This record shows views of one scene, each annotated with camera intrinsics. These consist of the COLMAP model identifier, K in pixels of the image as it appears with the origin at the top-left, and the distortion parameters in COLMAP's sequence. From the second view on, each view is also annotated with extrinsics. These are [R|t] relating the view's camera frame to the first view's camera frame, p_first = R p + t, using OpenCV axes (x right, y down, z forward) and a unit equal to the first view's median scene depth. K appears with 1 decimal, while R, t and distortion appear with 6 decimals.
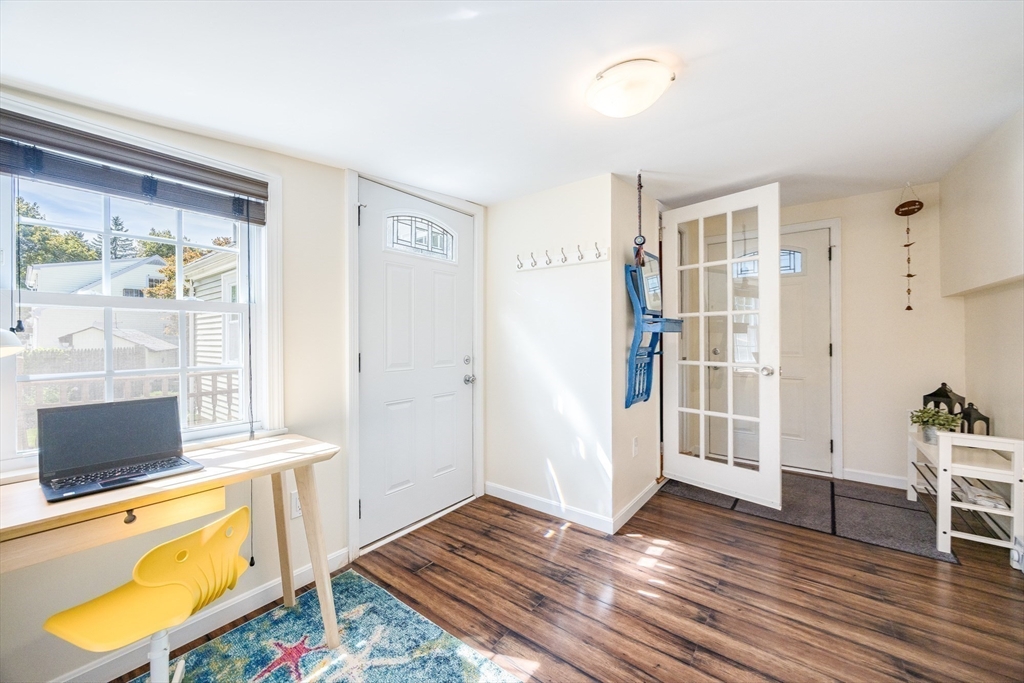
lens RADIAL K [[387.6, 0, 510.4], [0, 387.6, 338.4], [0, 0, 1]] dist [0.000191, 0.000060]
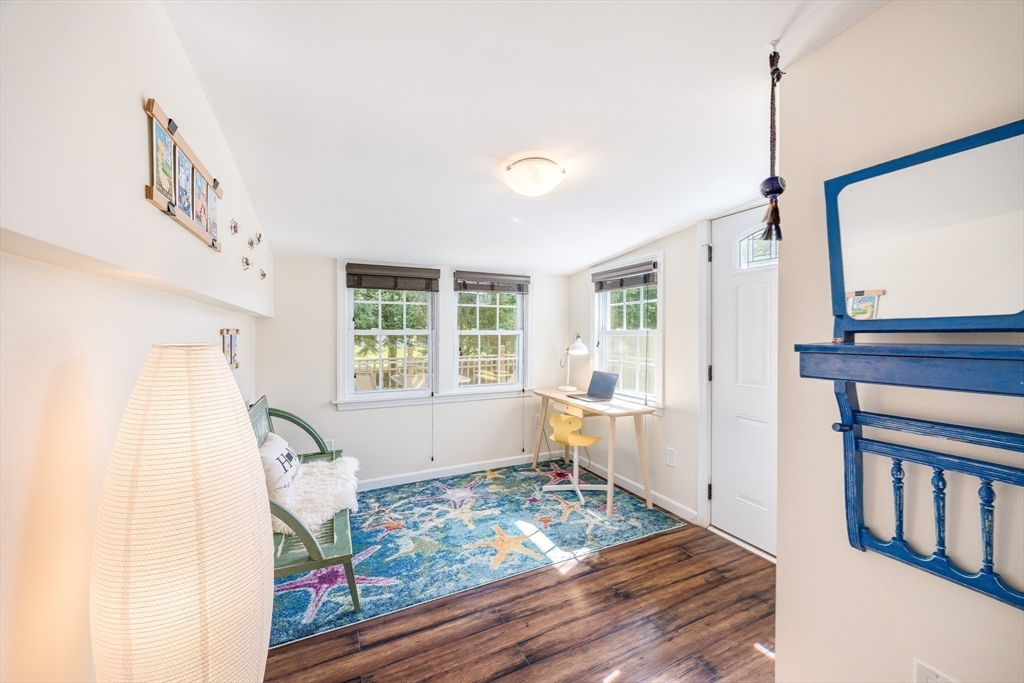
lens RADIAL K [[387.6, 0, 510.4], [0, 387.6, 338.4], [0, 0, 1]] dist [0.000191, 0.000060]
pose [[-0.446983, 0.015117, -0.894415, 1.257558], [0.001011, 0.999865, 0.016395, -0.086285], [0.894542, 0.006424, -0.446938, 1.252388]]
